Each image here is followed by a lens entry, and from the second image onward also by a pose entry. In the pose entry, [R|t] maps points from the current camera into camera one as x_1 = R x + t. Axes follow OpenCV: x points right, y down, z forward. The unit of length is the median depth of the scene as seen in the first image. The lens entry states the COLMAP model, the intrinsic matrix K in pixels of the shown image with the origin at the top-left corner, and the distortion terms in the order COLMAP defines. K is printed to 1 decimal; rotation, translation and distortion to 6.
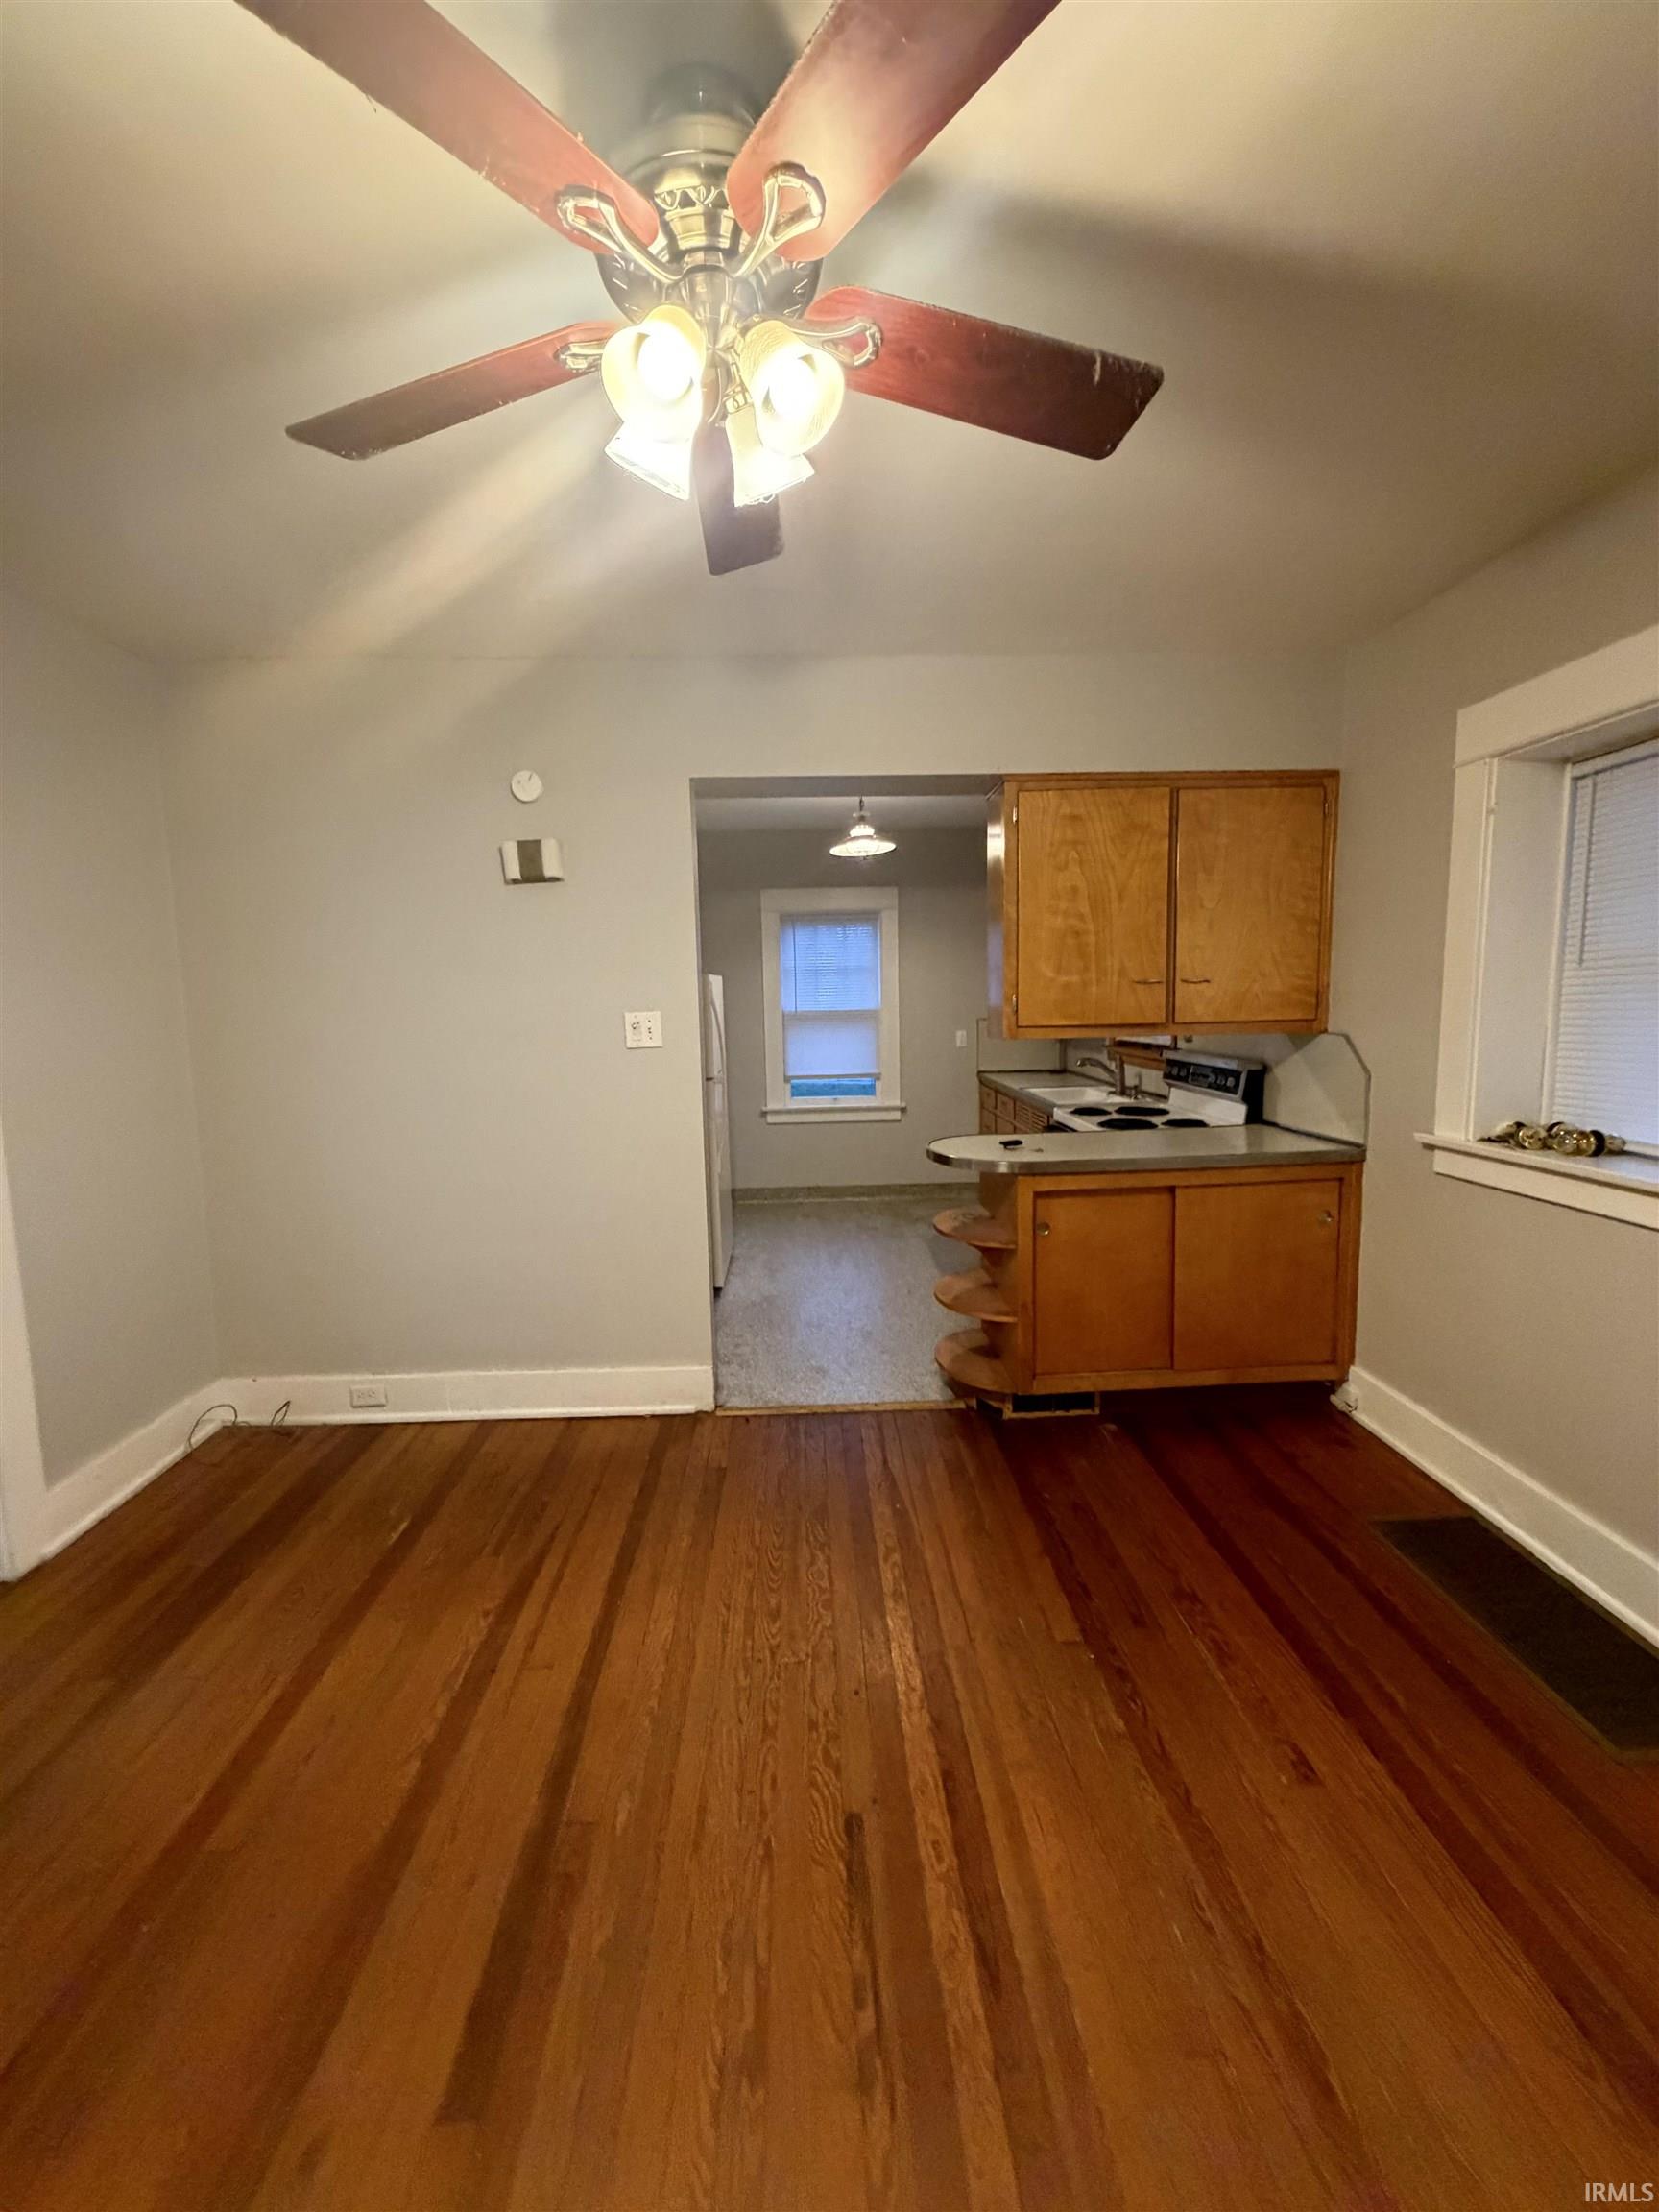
lens RADIAL K [[883.5, 0, 829.5], [0, 883.5, 1106.0], [0, 0, 1]] dist [-0.002097, -0.000068]
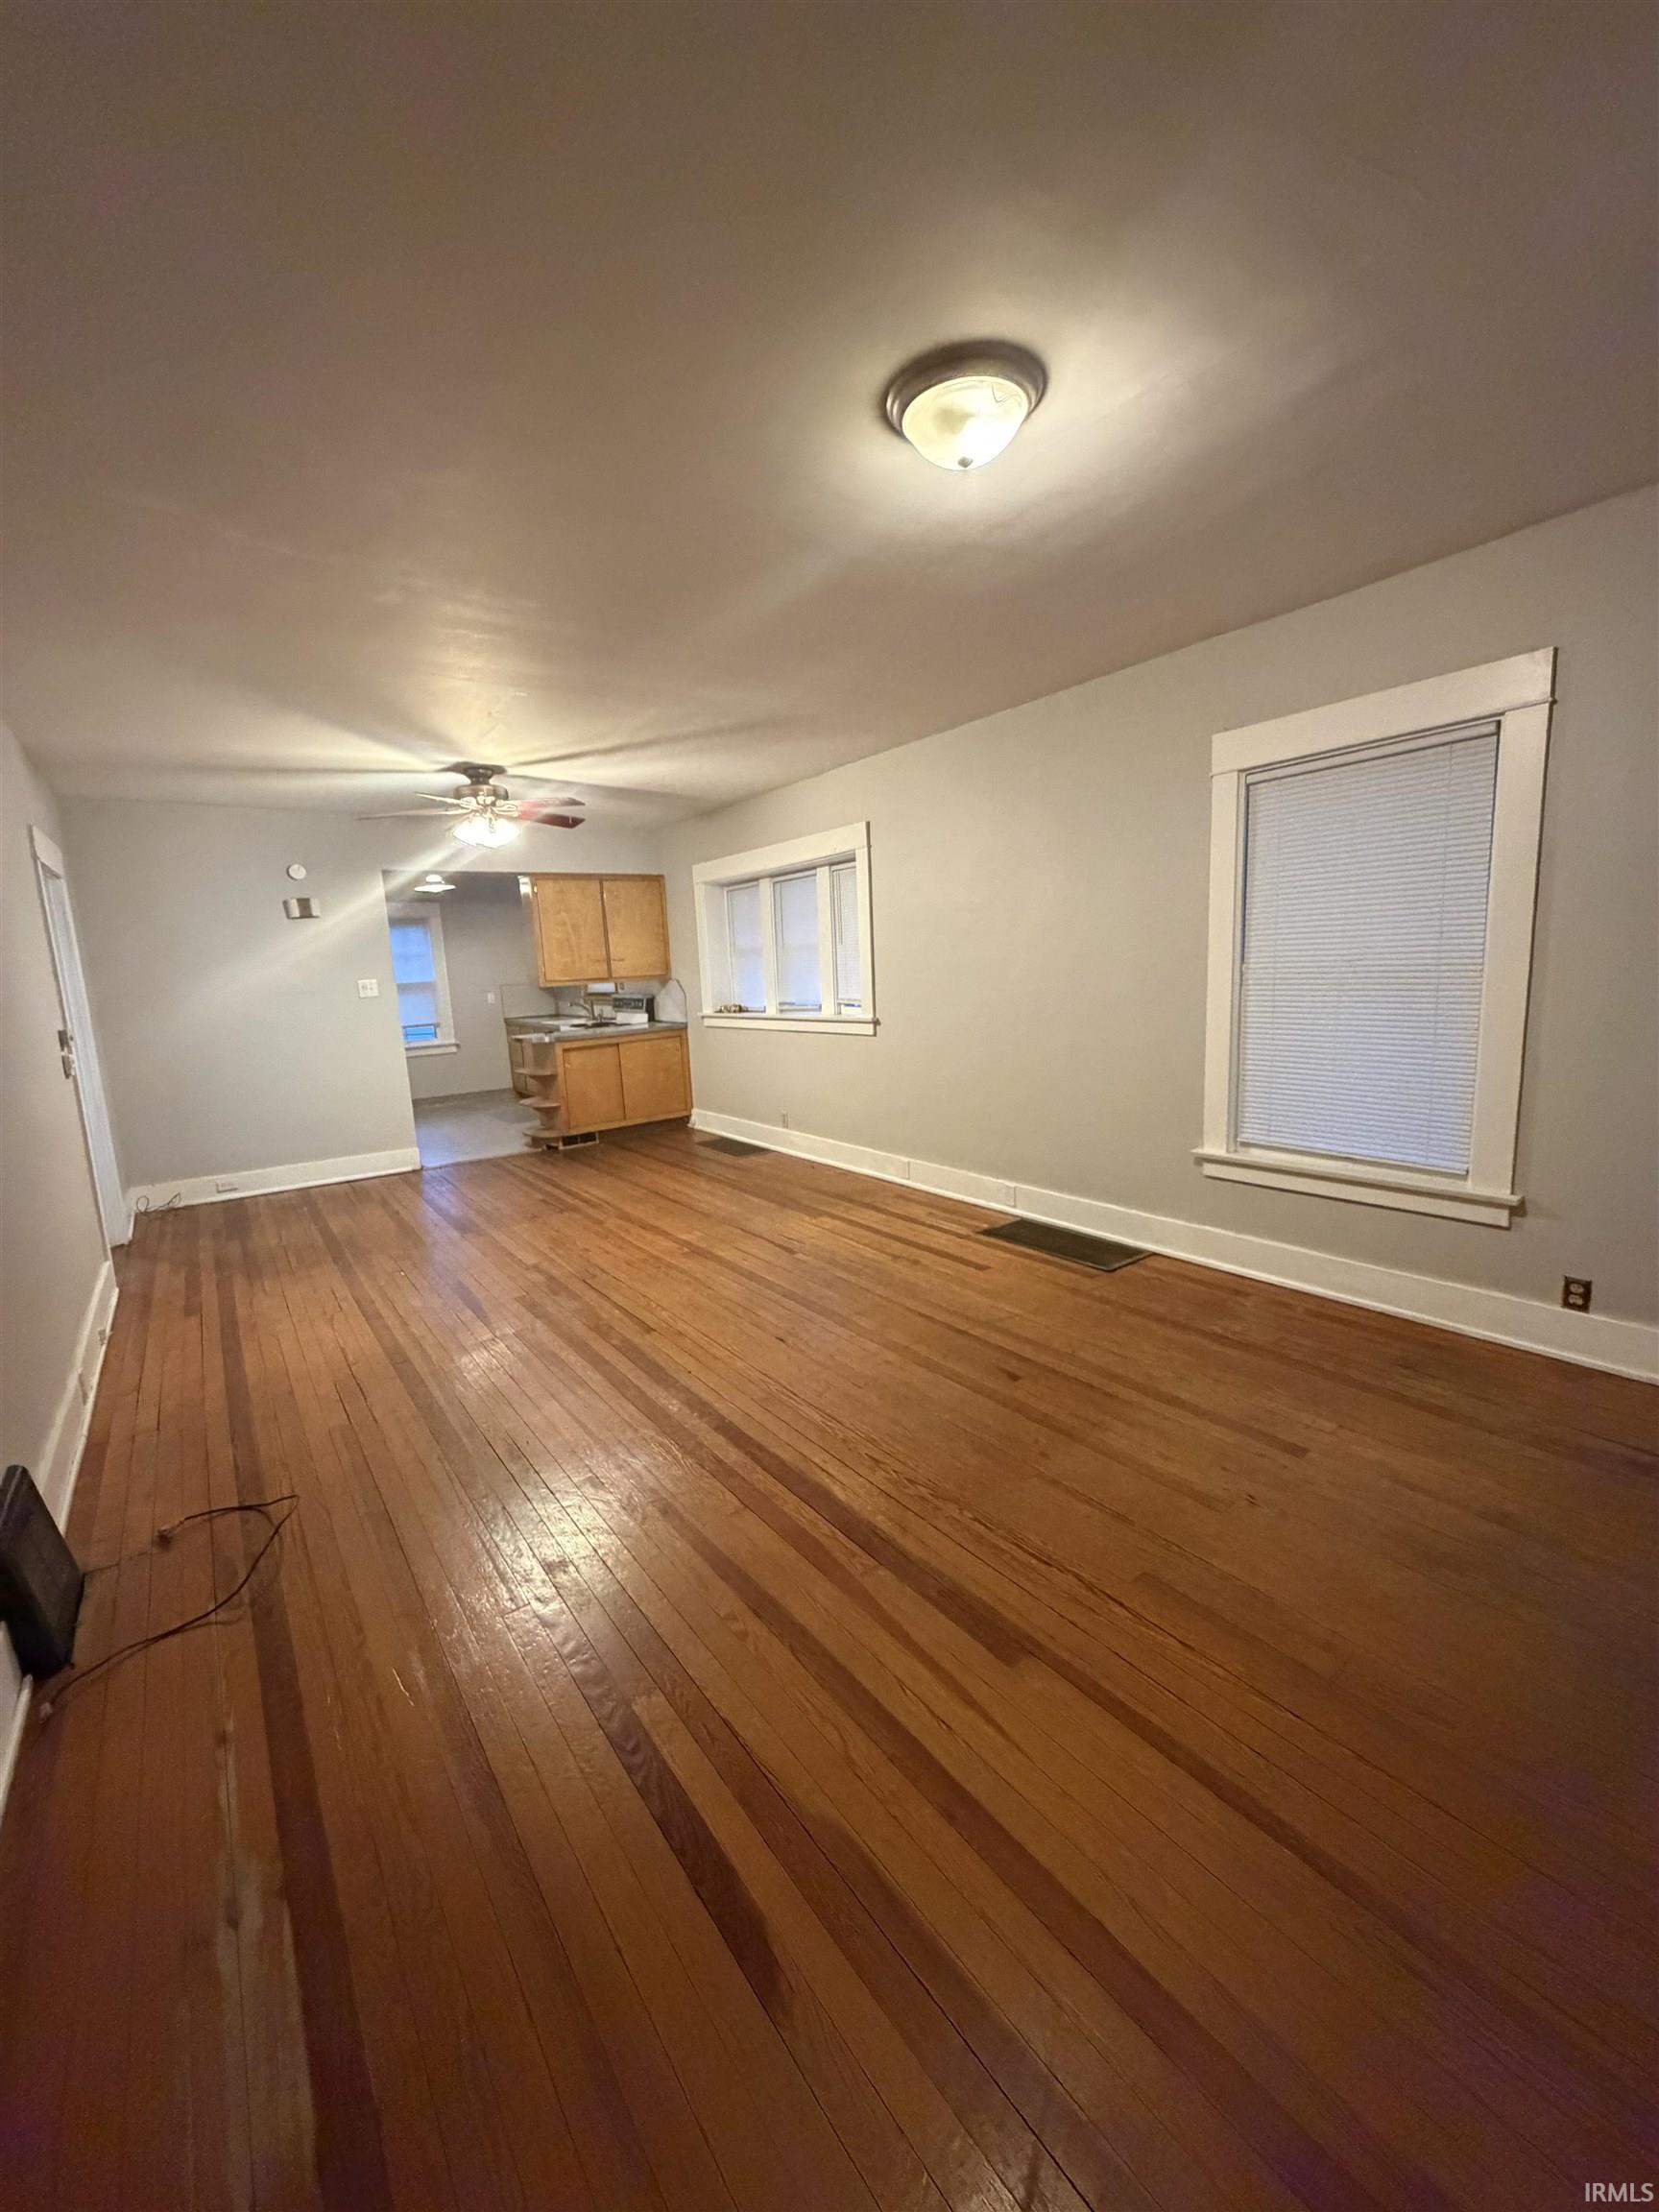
lens RADIAL K [[883.5, 0, 829.5], [0, 883.5, 1106.0], [0, 0, 1]] dist [-0.002097, -0.000068]
pose [[0.831329, -0.108998, 0.544988, -0.491722], [0.096539, 0.993994, 0.051538, 0.197686], [-0.547332, 0.009768, 0.836859, -1.409586]]
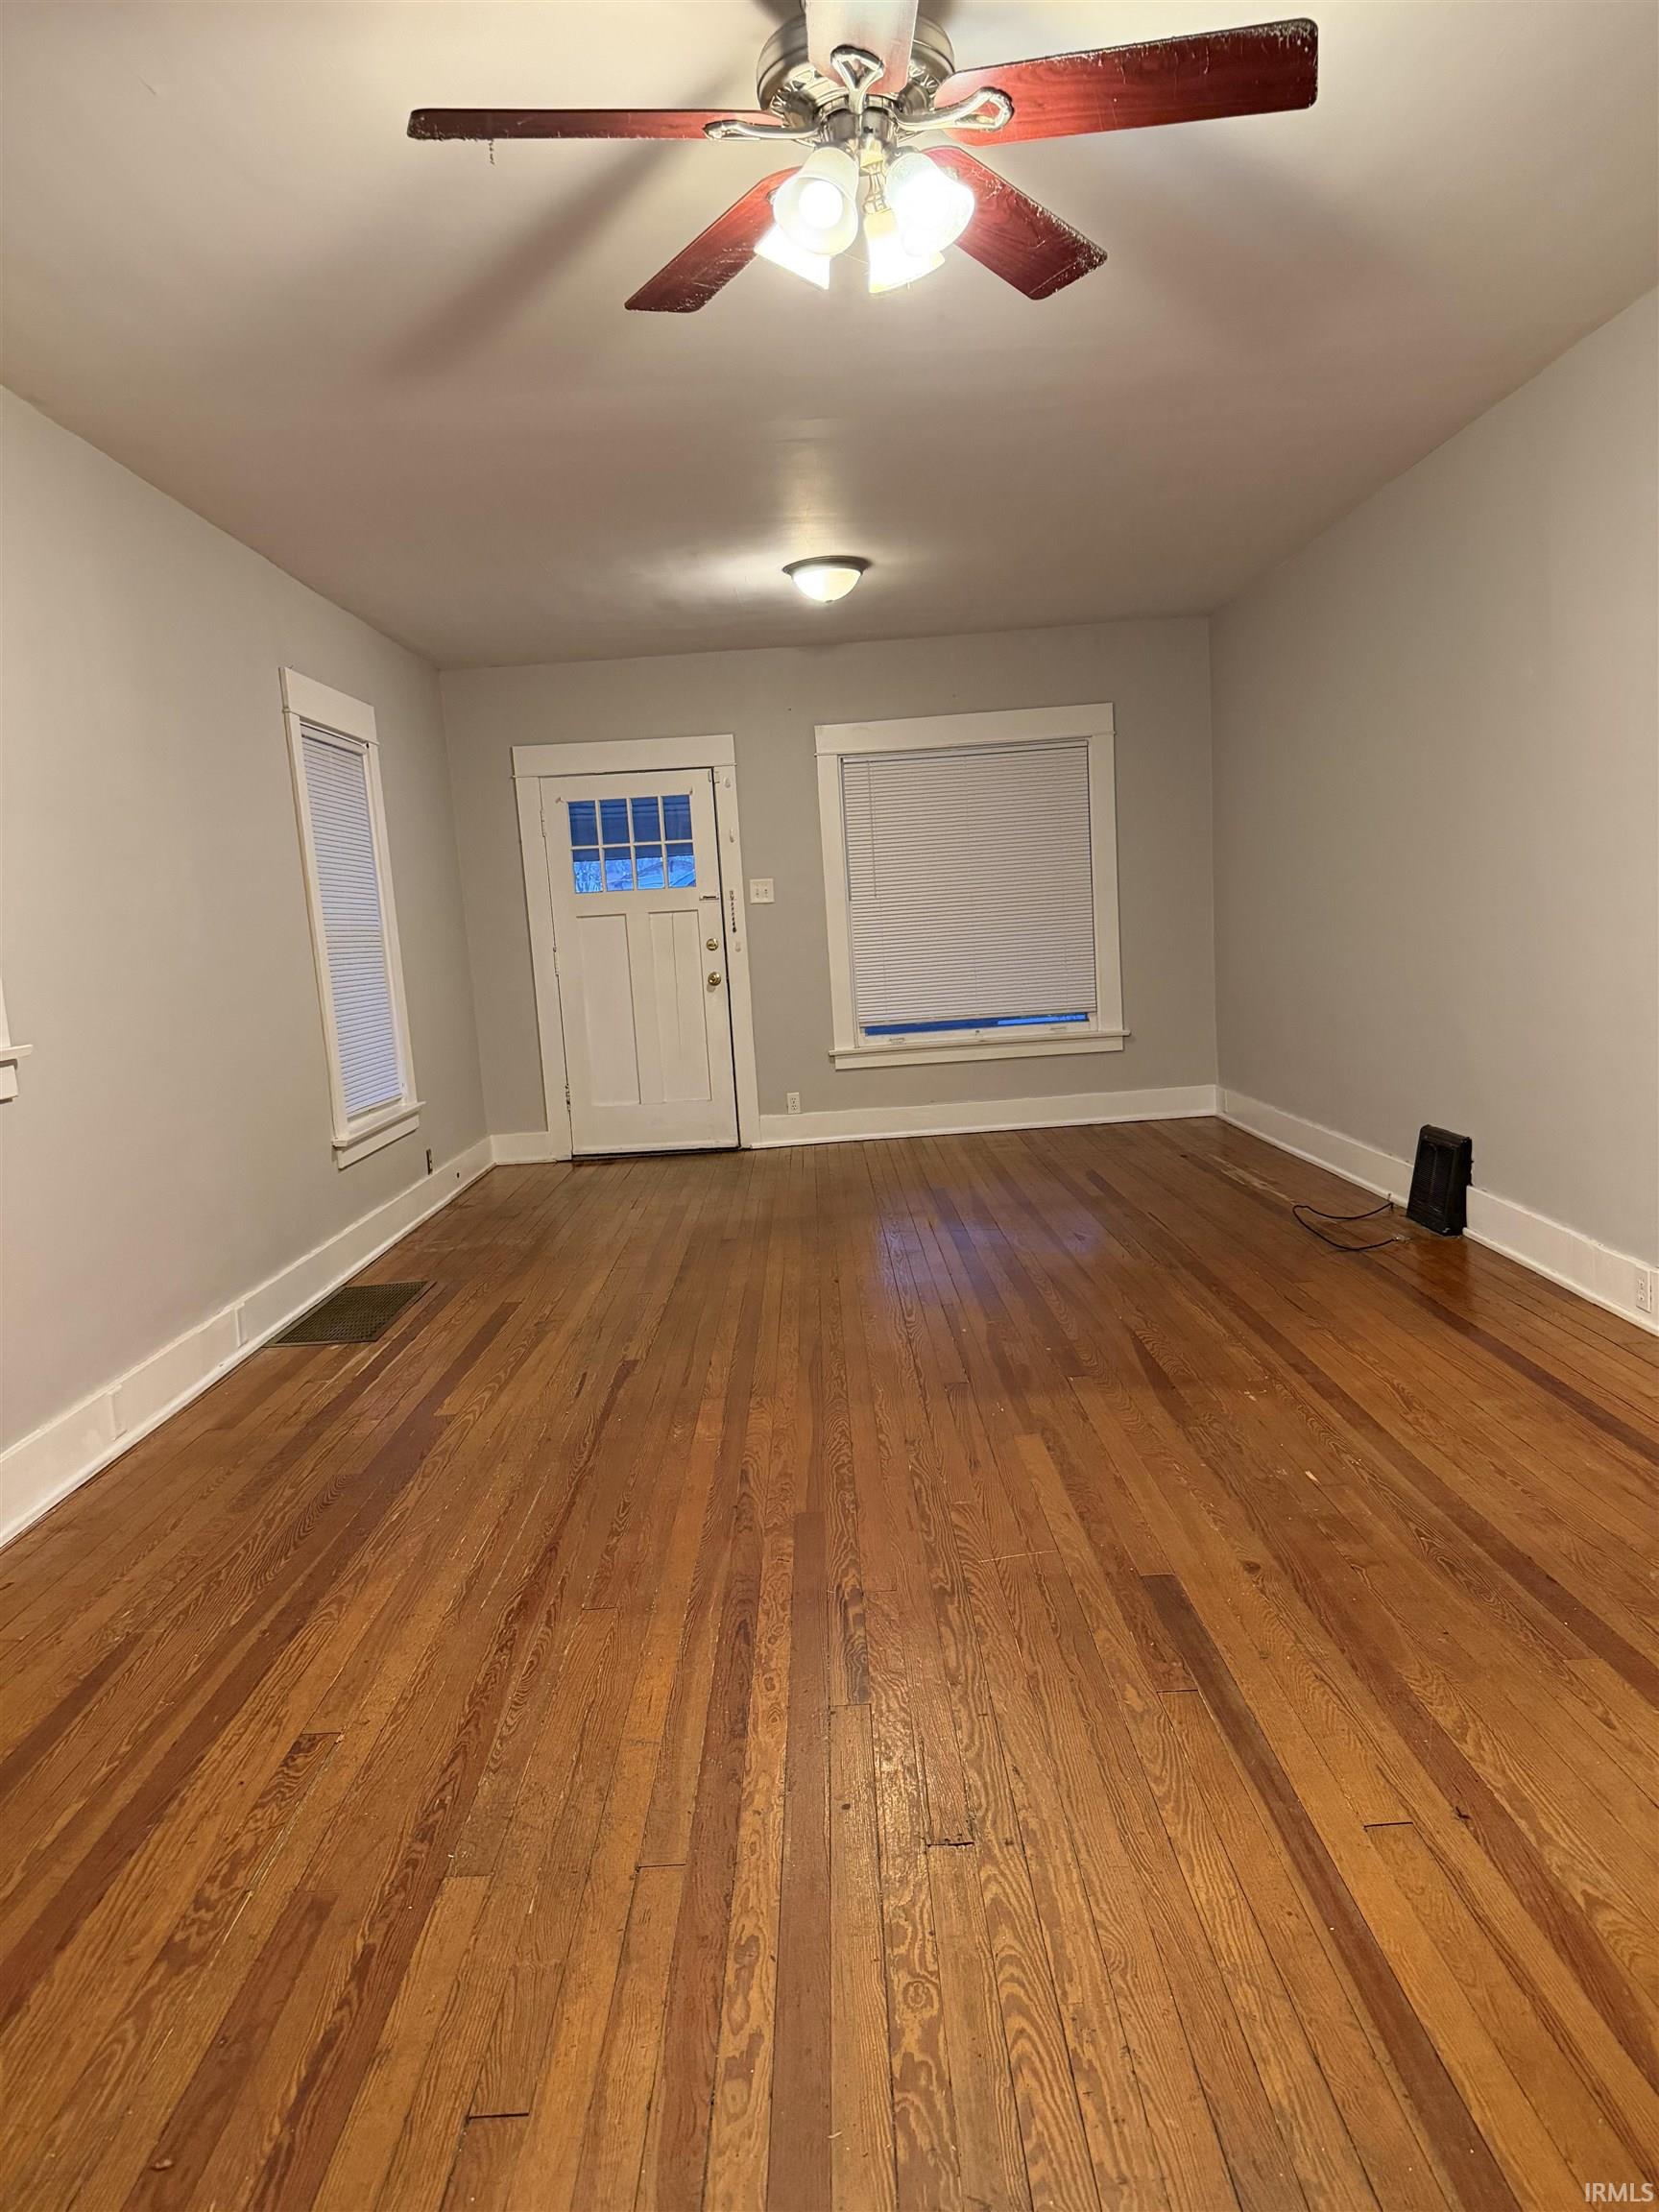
lens RADIAL K [[1518.0, 0, 829.5], [0, 1518.0, 1106.0], [0, 0, 1]] dist [0.002690, -0.001521]
pose [[-0.995876, 0.081573, 0.039704, -0.027903], [0.088682, 0.967600, 0.236401, -0.061962], [-0.019134, 0.238948, -0.970844, 1.256267]]
